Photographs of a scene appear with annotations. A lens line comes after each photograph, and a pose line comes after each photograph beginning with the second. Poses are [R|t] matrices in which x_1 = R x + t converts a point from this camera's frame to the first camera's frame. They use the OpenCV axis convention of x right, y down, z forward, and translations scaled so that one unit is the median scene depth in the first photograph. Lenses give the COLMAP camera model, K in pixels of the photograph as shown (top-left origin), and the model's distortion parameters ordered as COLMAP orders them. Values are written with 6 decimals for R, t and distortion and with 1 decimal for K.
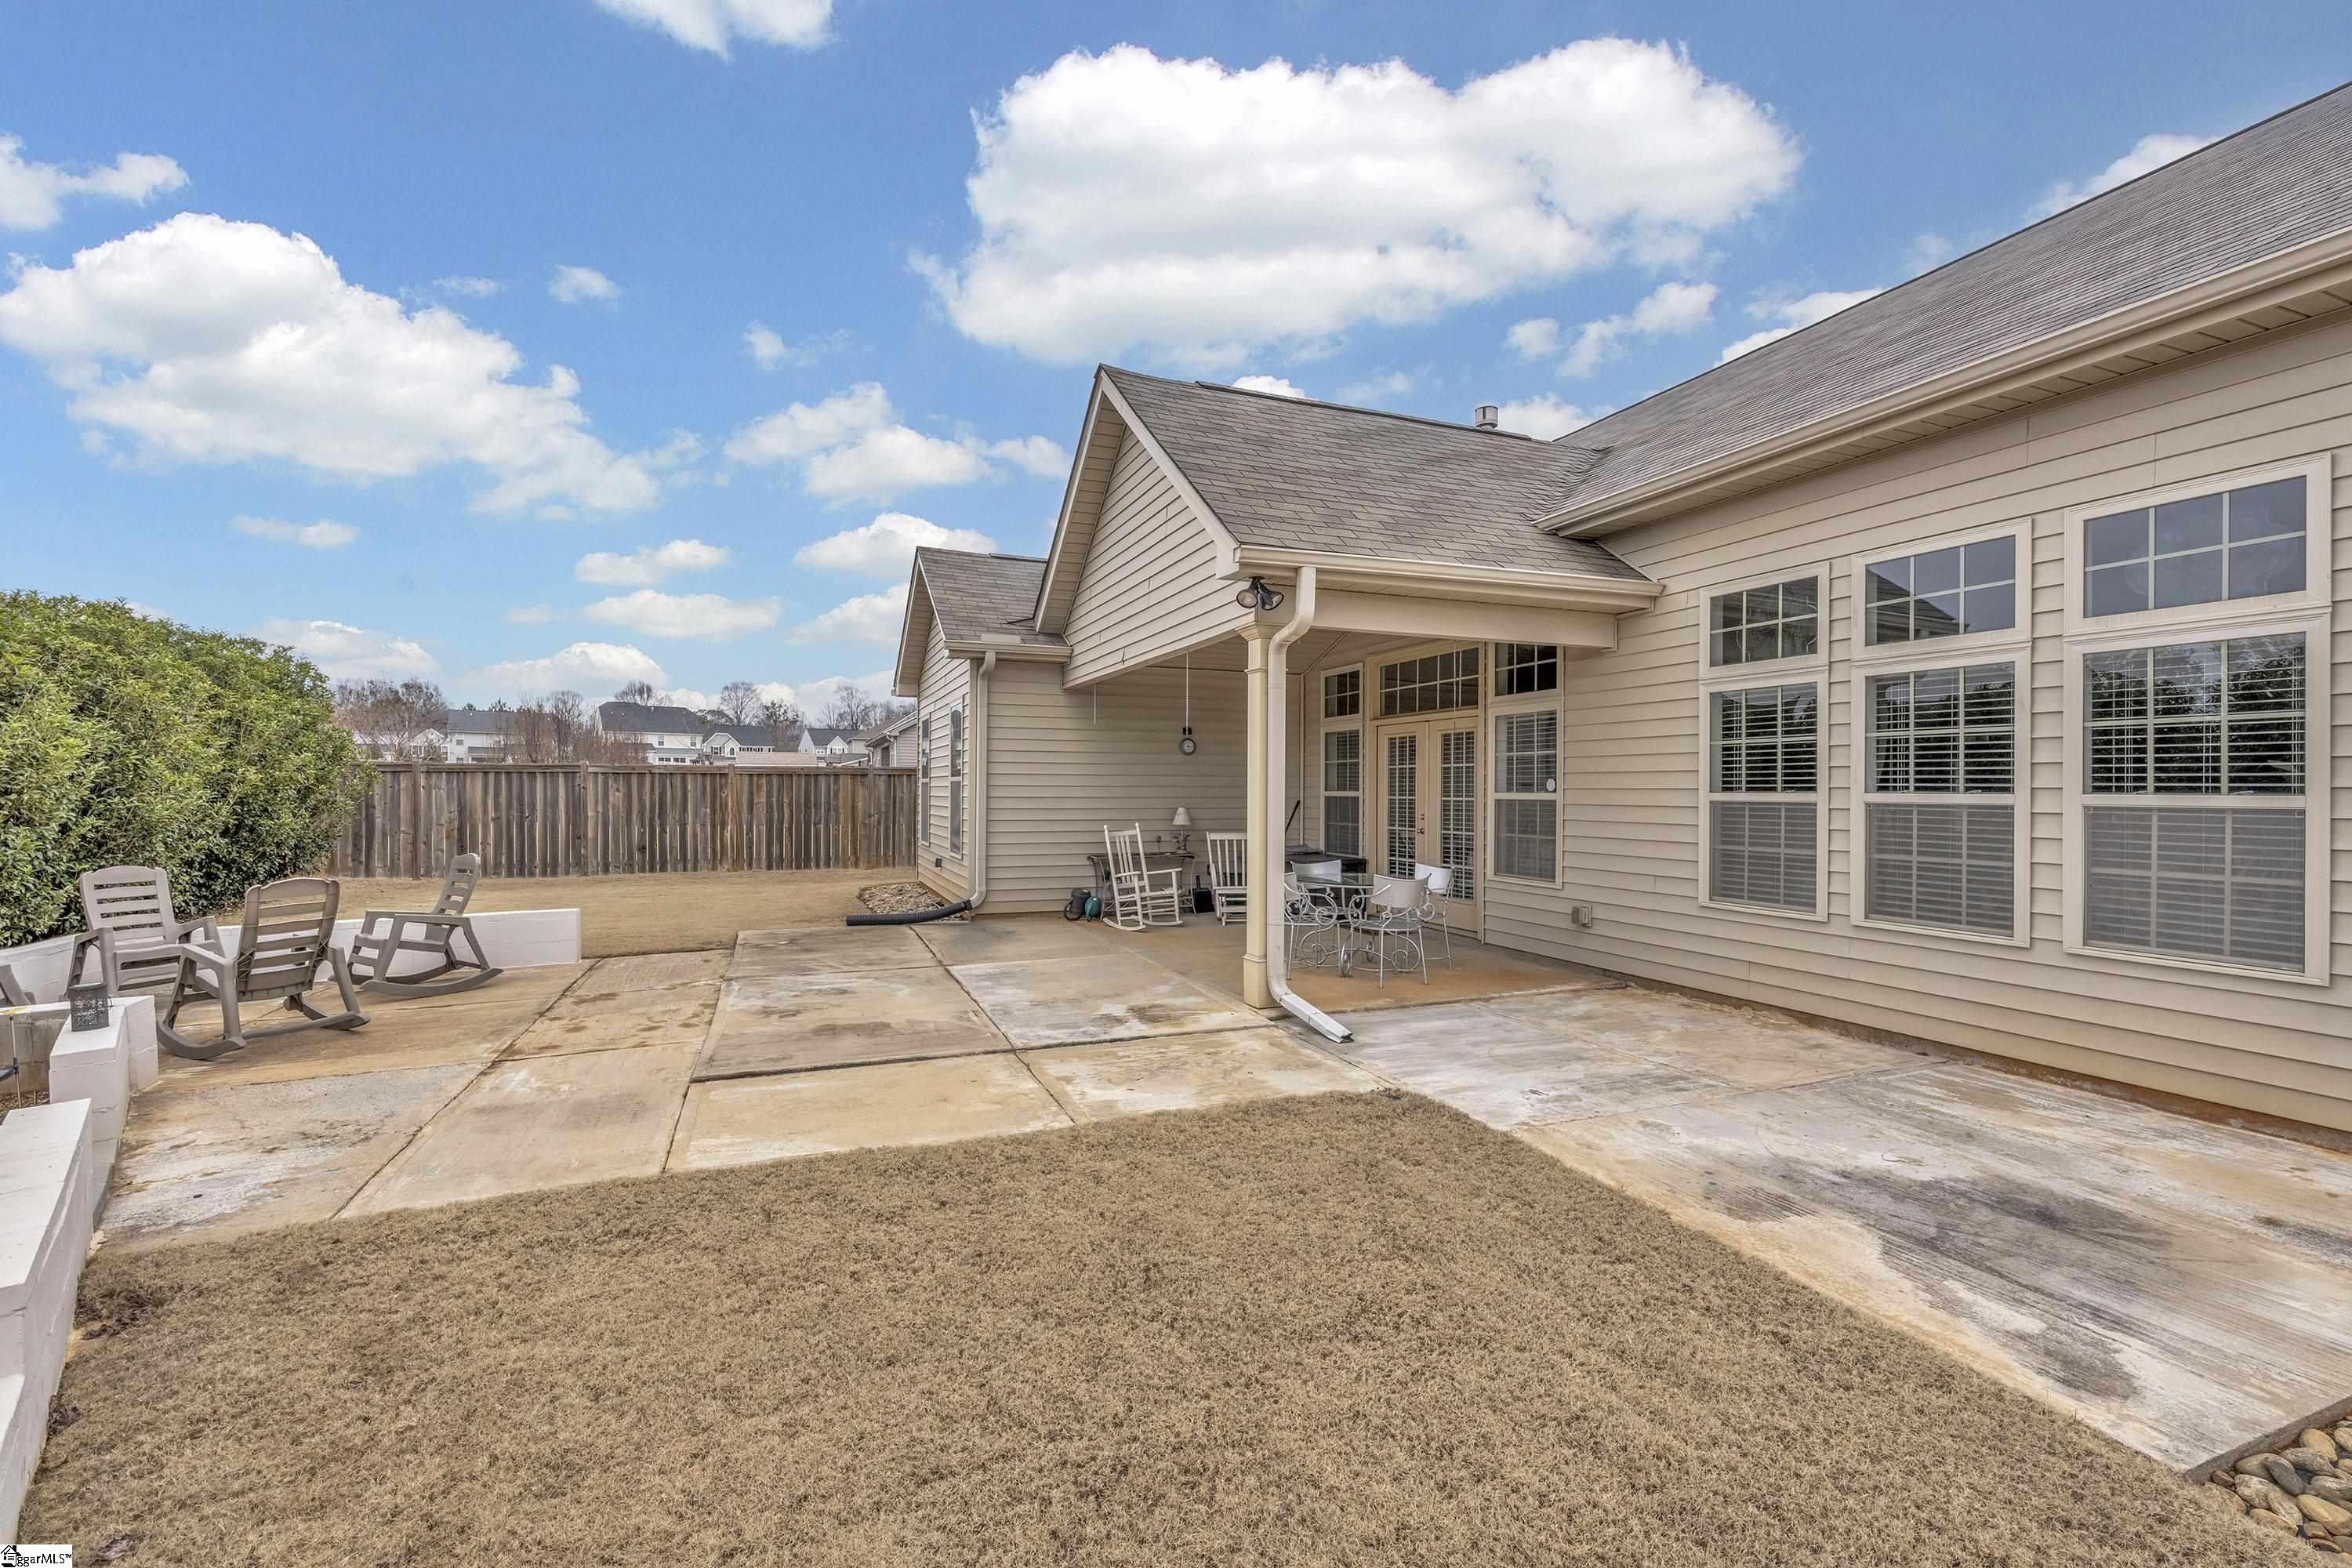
lens RADIAL K [[1022.3, 0, 1178.6], [0, 1022.3, 786.3], [0, 0, 1]] dist [-0.001692, -0.000115]
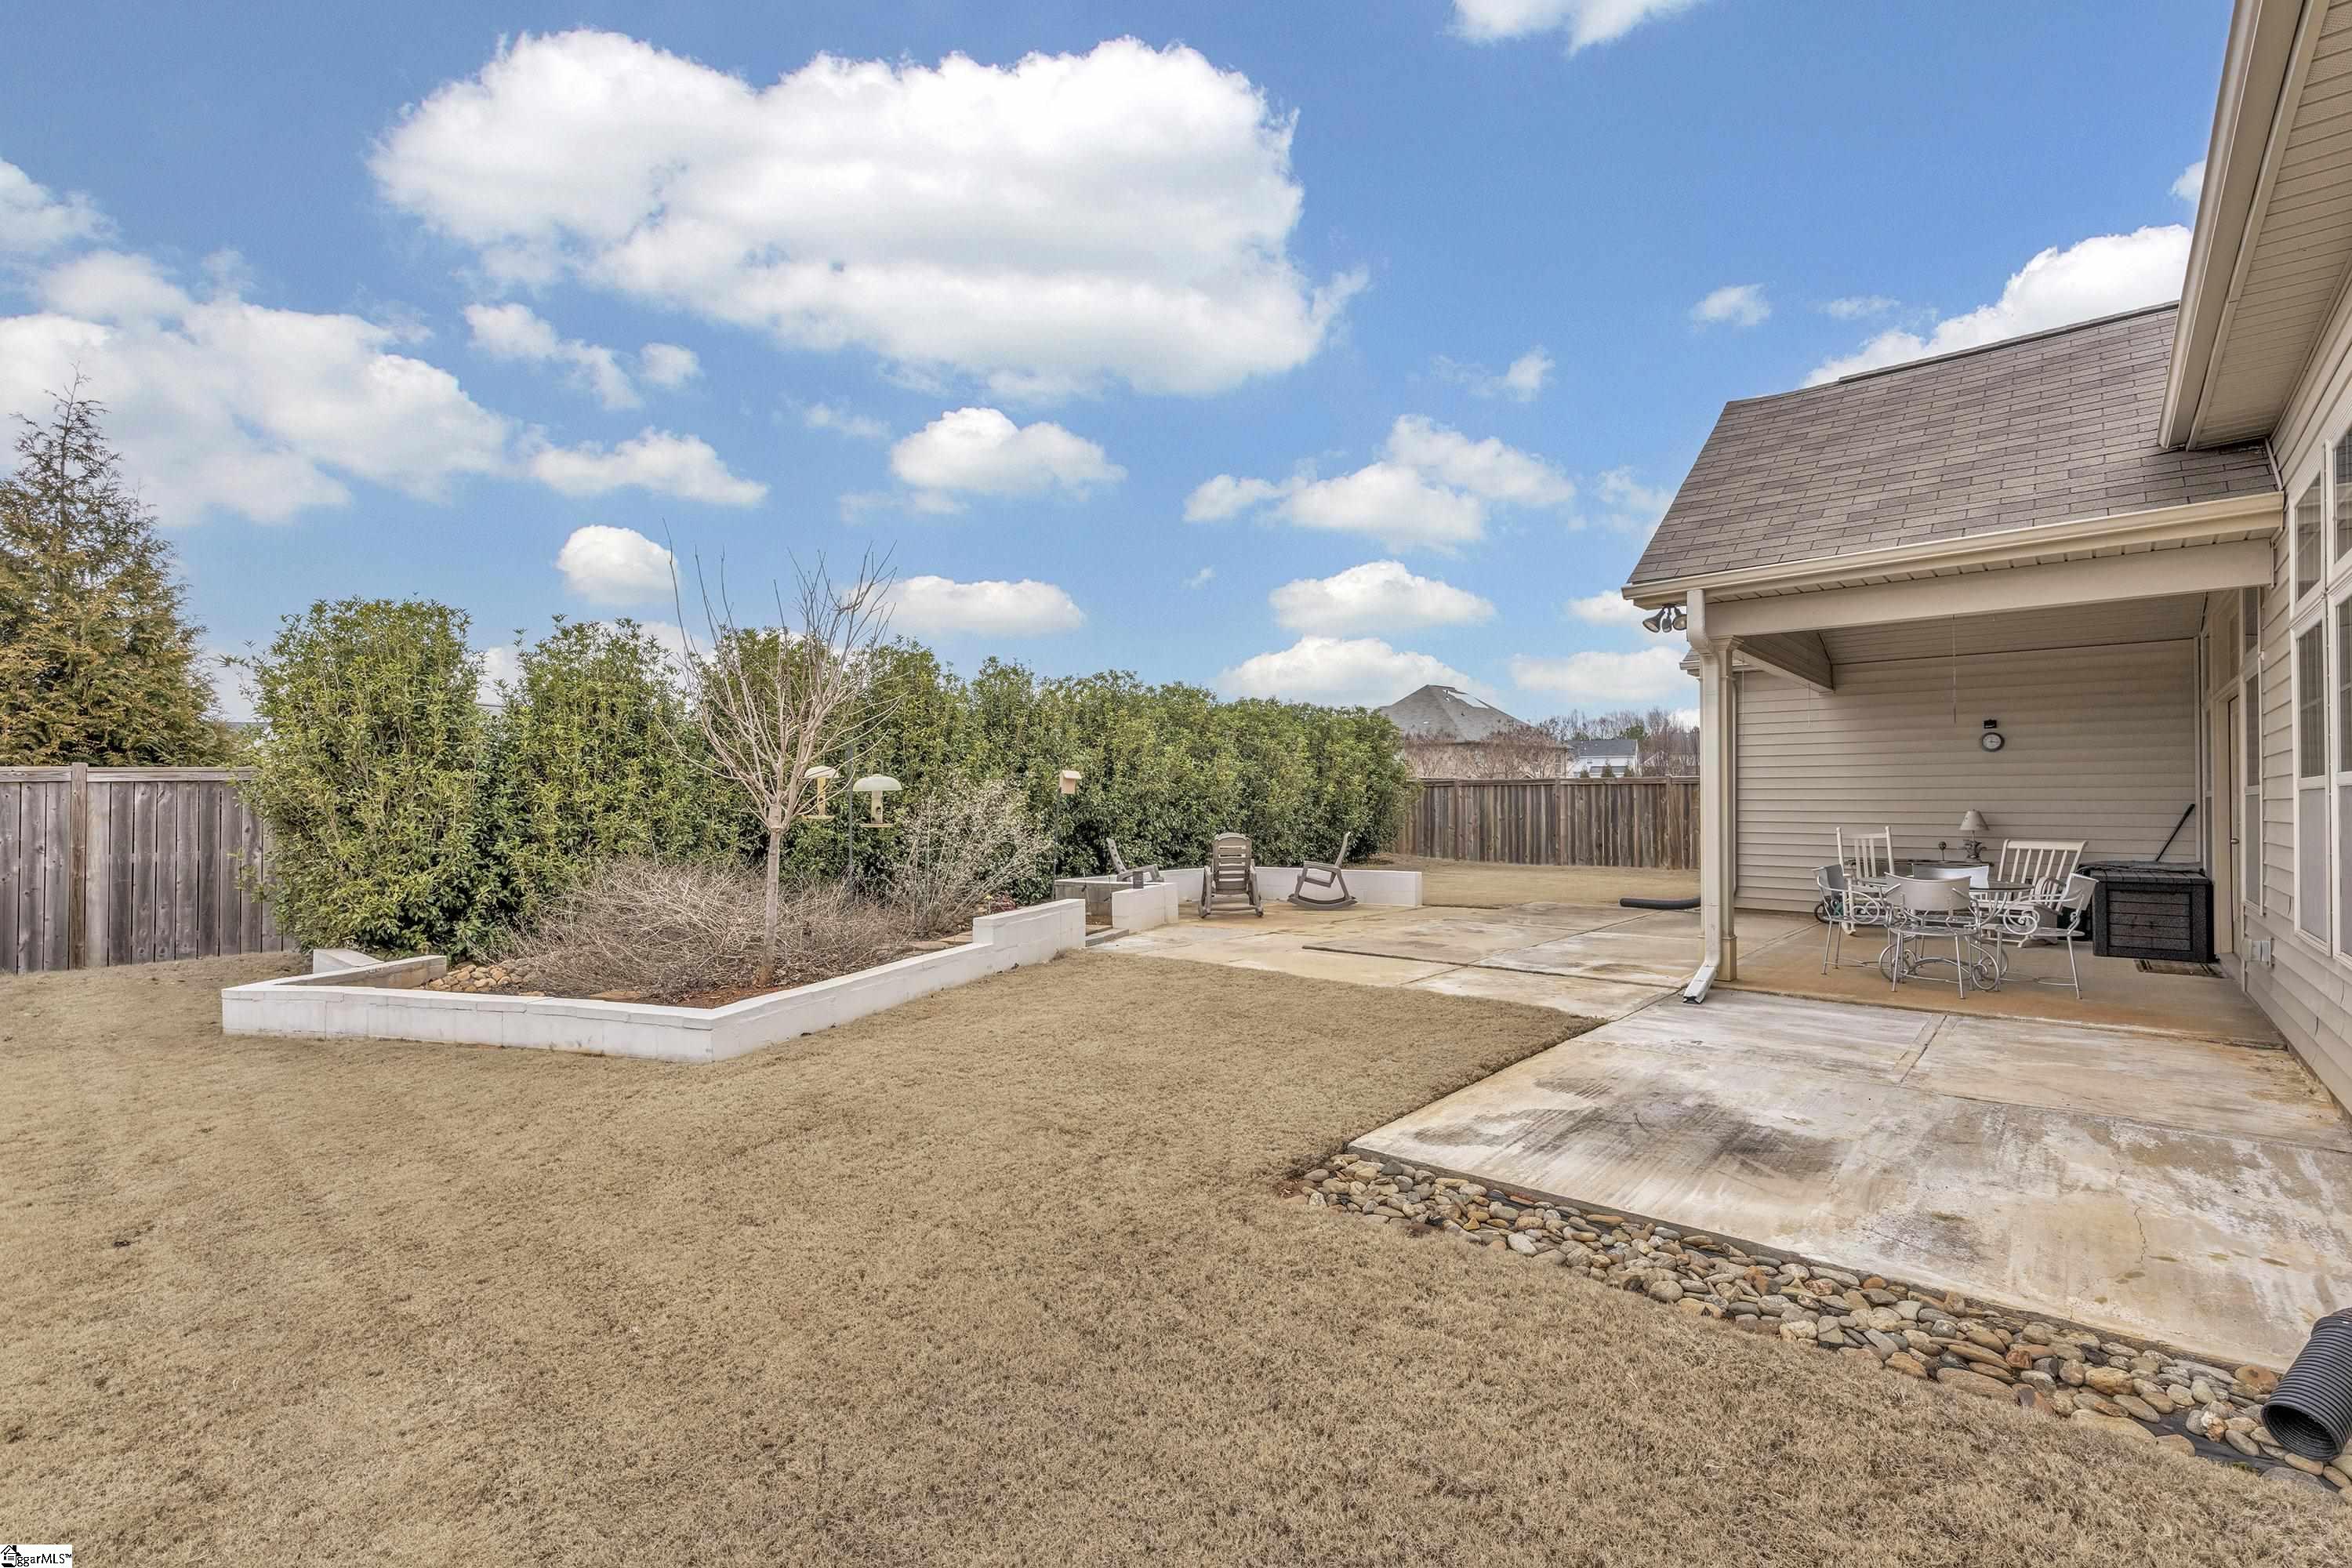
lens RADIAL K [[1022.3, 0, 1178.6], [0, 1022.3, 786.3], [0, 0, 1]] dist [-0.001692, -0.000115]
pose [[0.458949, -0.016104, -0.888317, 1.413302], [0.002155, 0.999853, -0.017013, 0.037853], [0.888460, 0.005894, 0.458916, -0.061615]]
